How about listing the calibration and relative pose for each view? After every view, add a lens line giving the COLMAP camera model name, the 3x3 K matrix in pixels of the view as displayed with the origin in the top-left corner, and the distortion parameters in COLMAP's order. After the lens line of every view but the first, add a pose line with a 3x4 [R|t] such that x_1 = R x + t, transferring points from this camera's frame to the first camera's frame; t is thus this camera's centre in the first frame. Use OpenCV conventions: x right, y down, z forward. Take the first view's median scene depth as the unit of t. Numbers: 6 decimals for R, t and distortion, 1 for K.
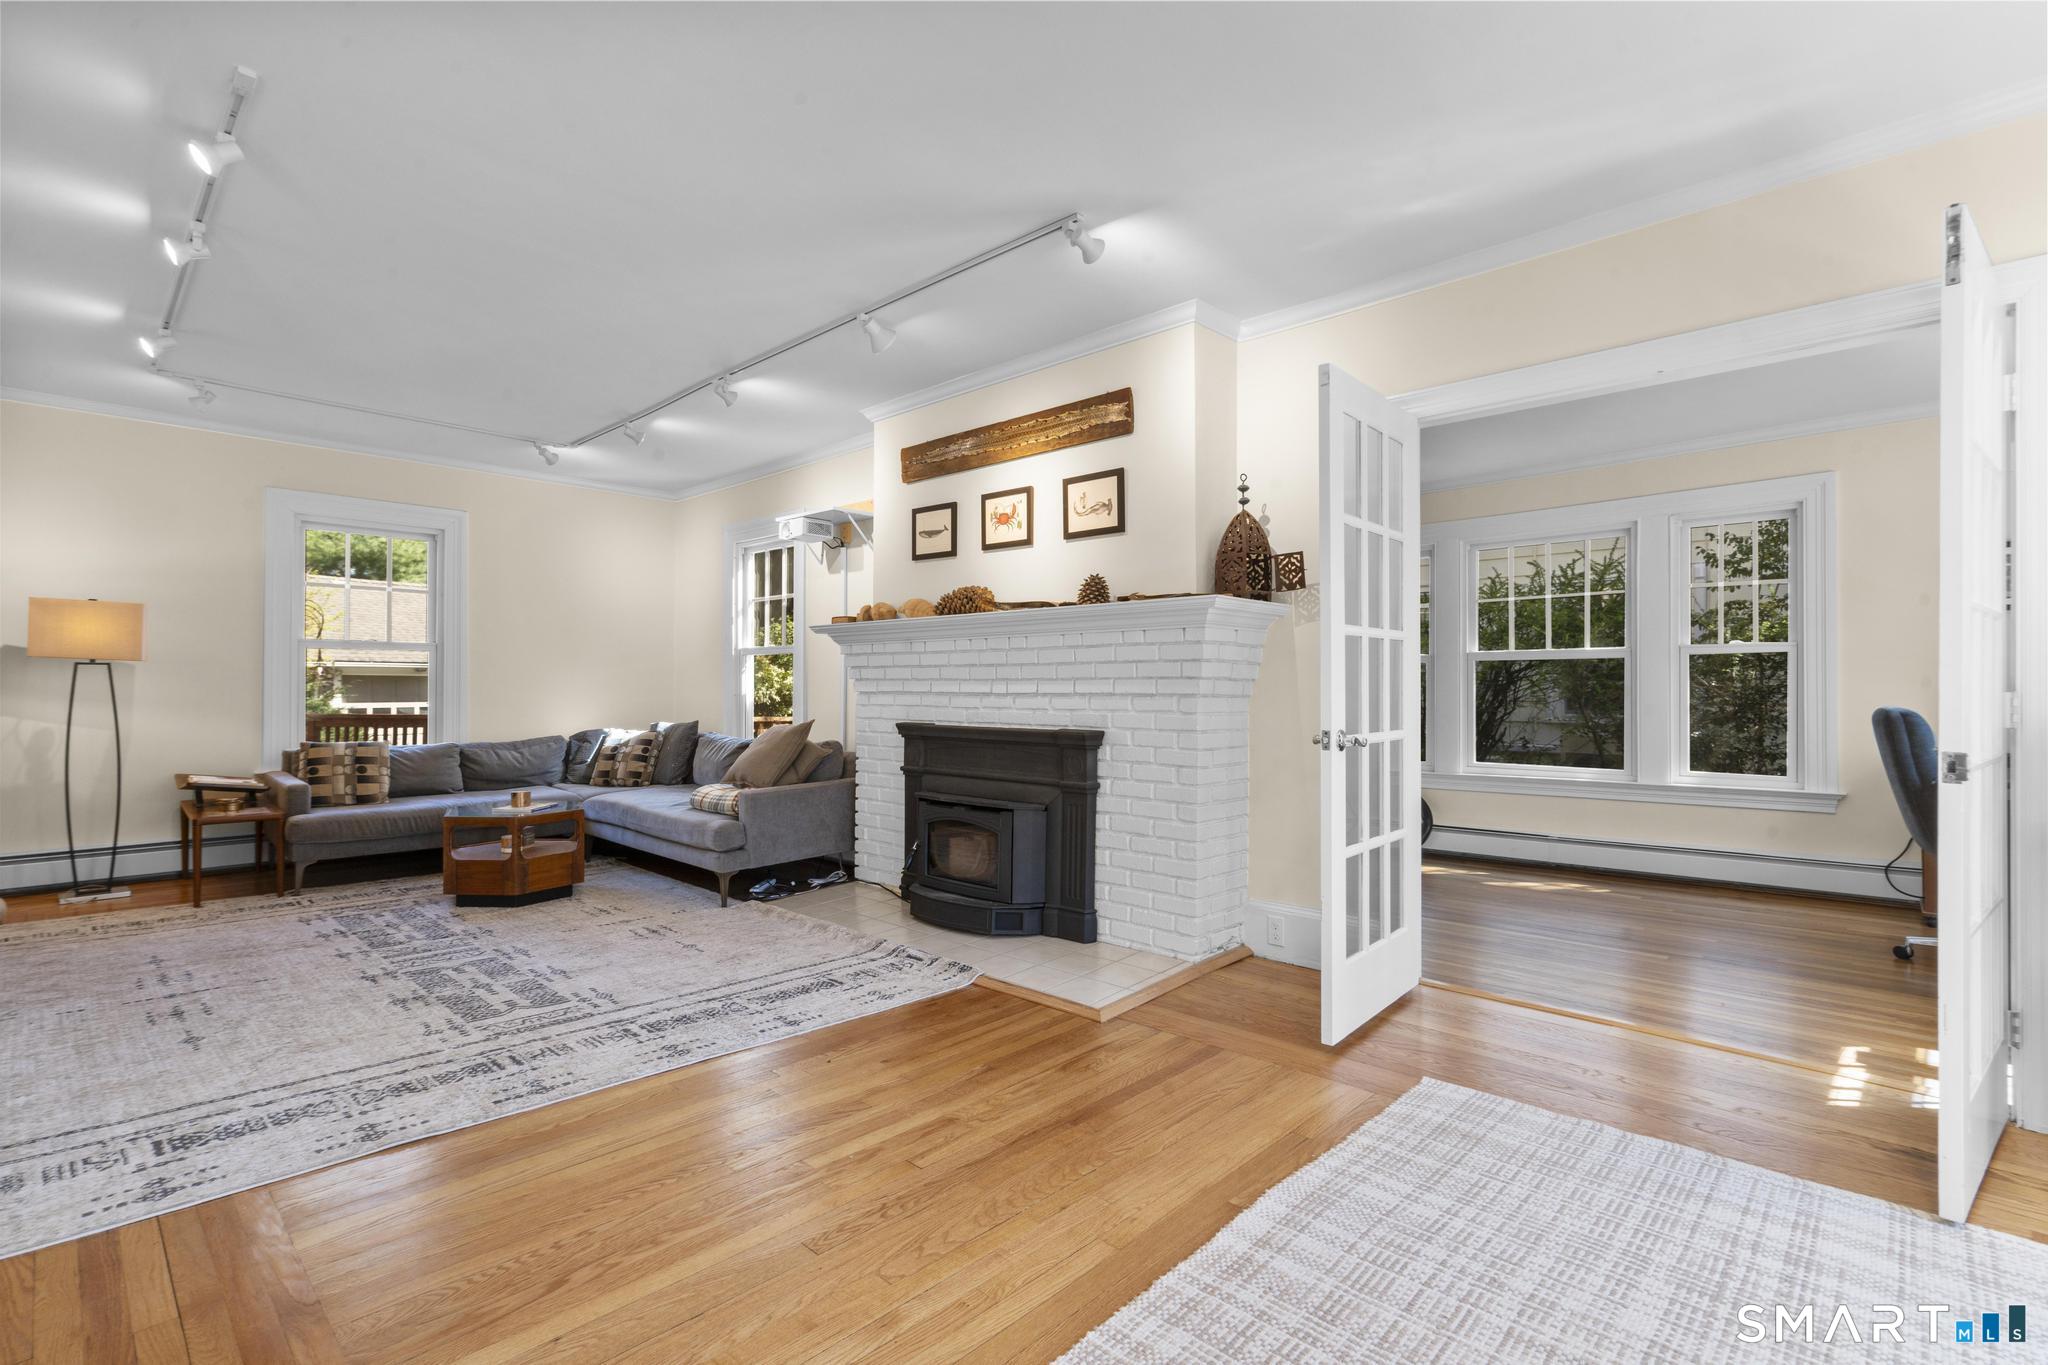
lens RADIAL K [[946.4, 0, 1033.9], [0, 946.4, 681.3], [0, 0, 1]] dist [0.003976, 0.000210]
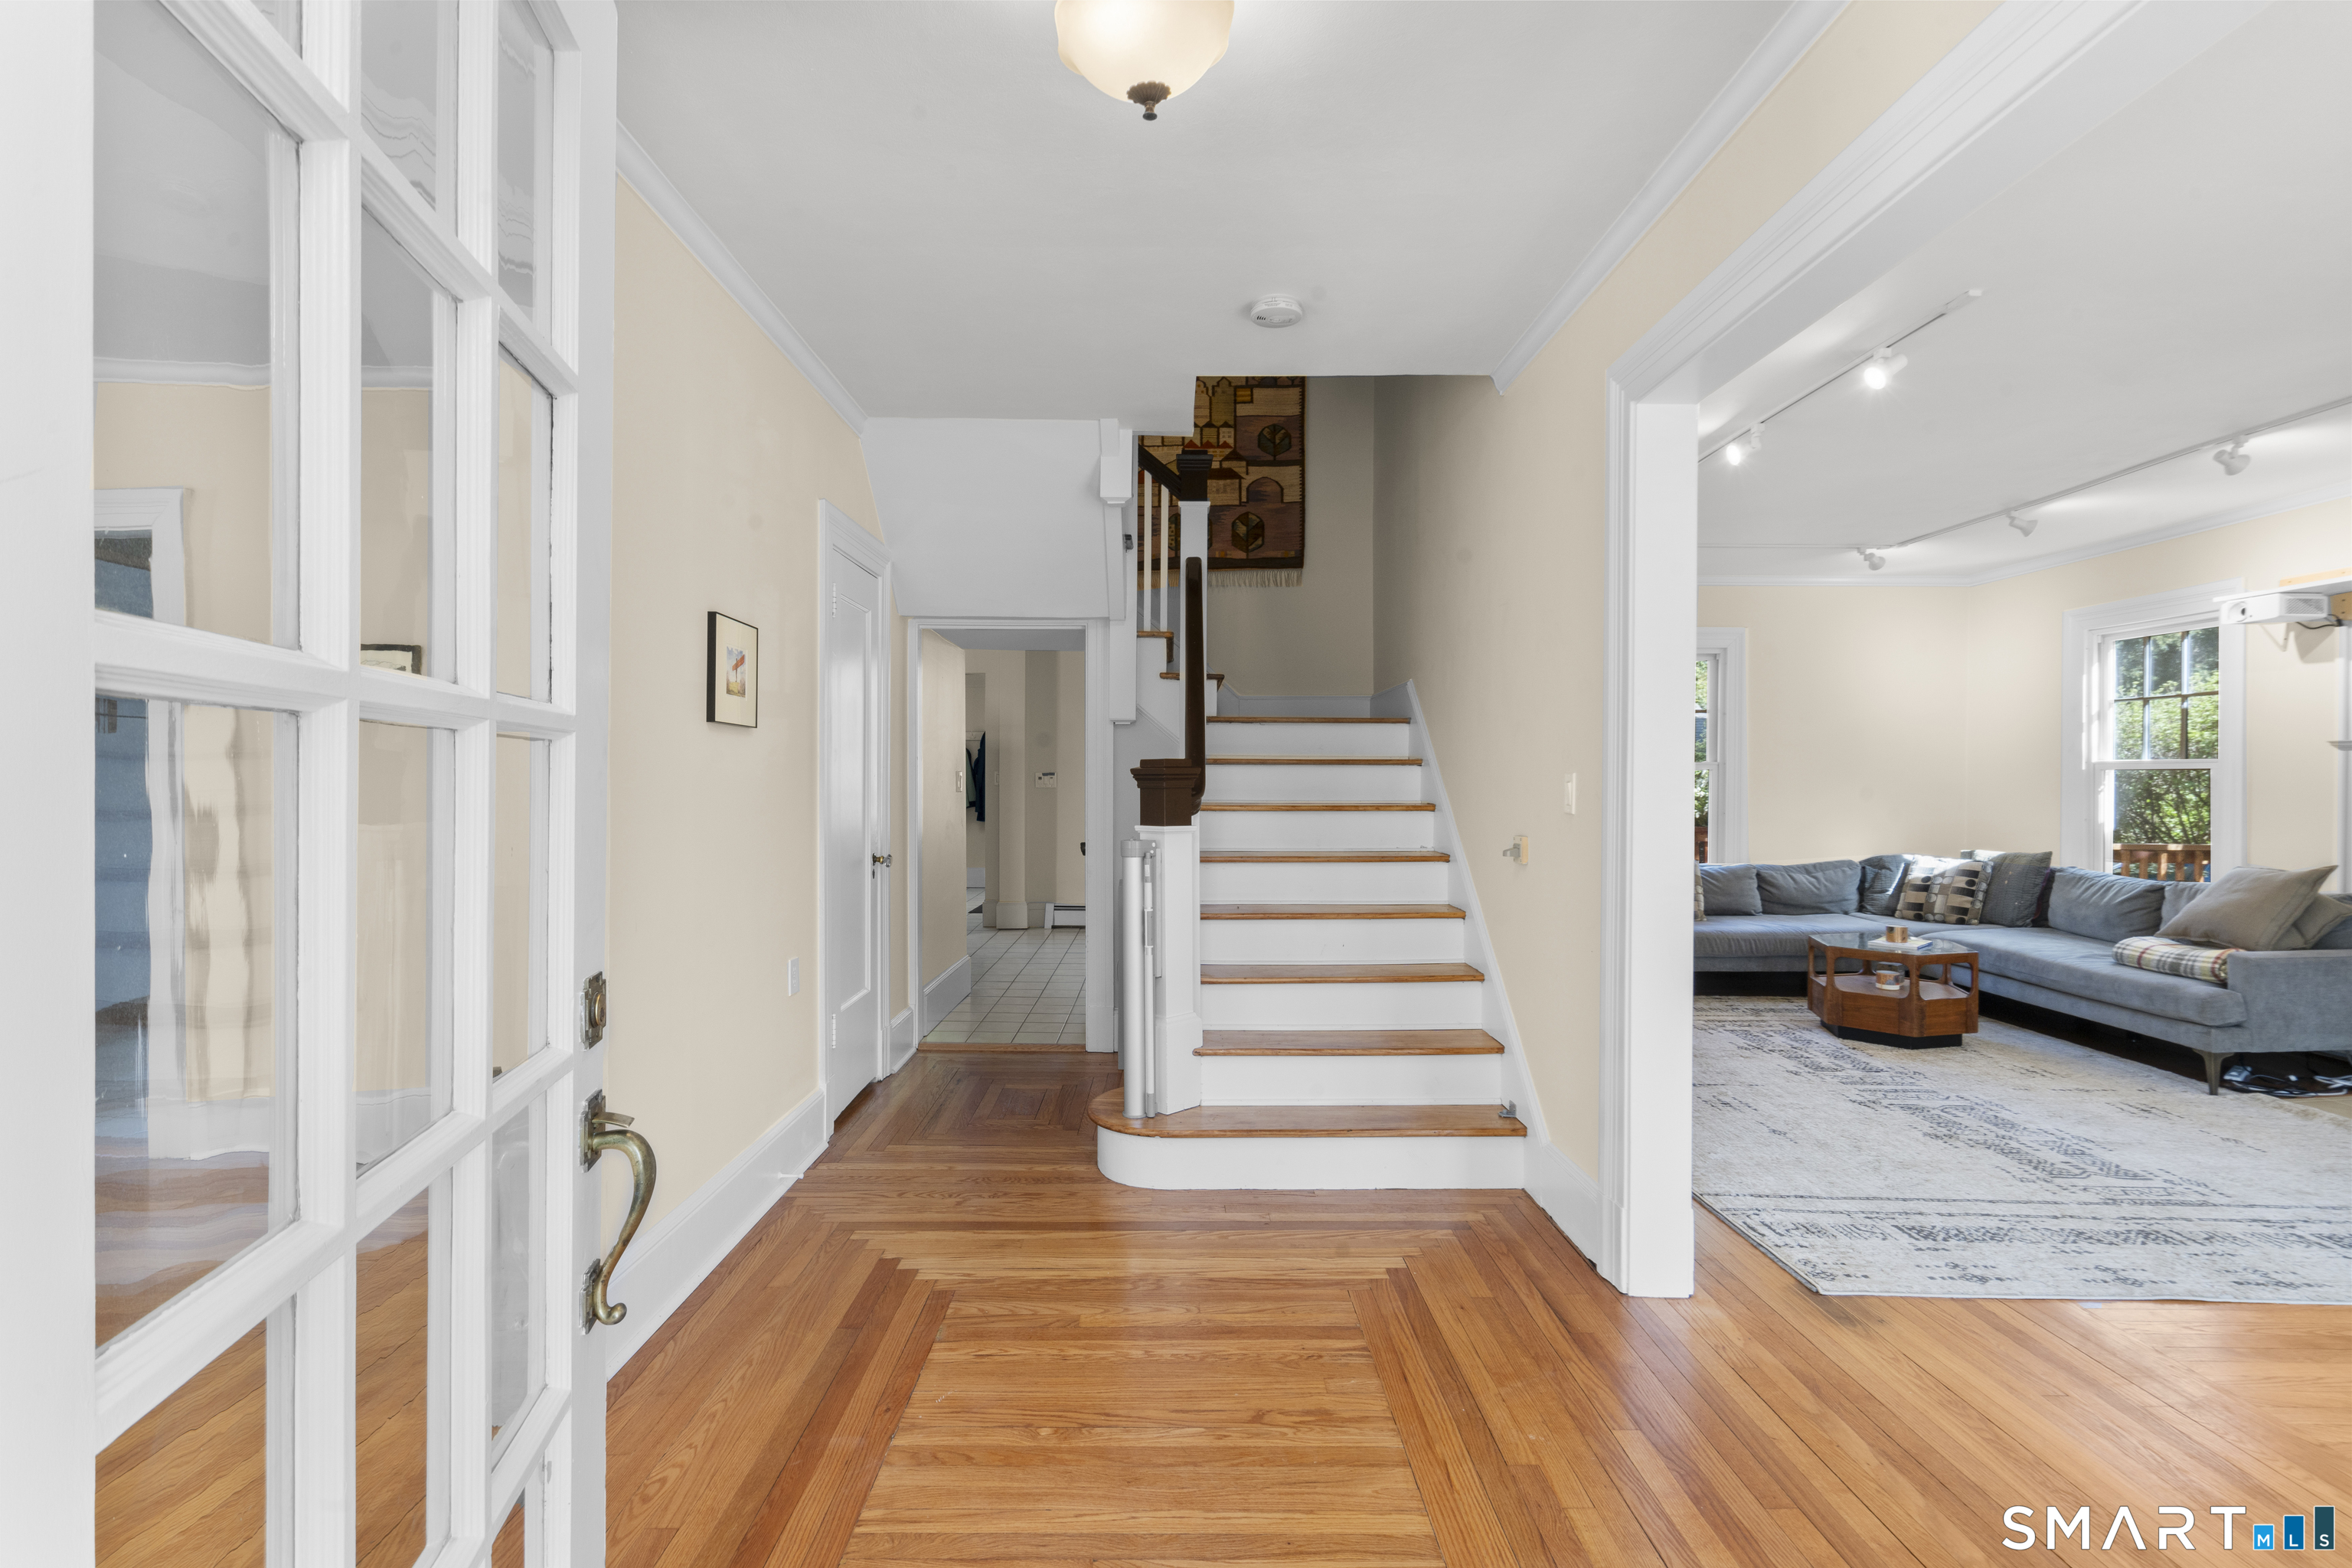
lens RADIAL K [[1086.9, 0, 1176.4], [0, 1086.9, 781.7], [0, 0, 1]] dist [0.003976, 0.000210]
pose [[0.699991, 0.000731, -0.714151, -0.285415], [0.004920, 0.999971, 0.005847, -0.039427], [0.714134, -0.007606, 0.699967, -0.286019]]
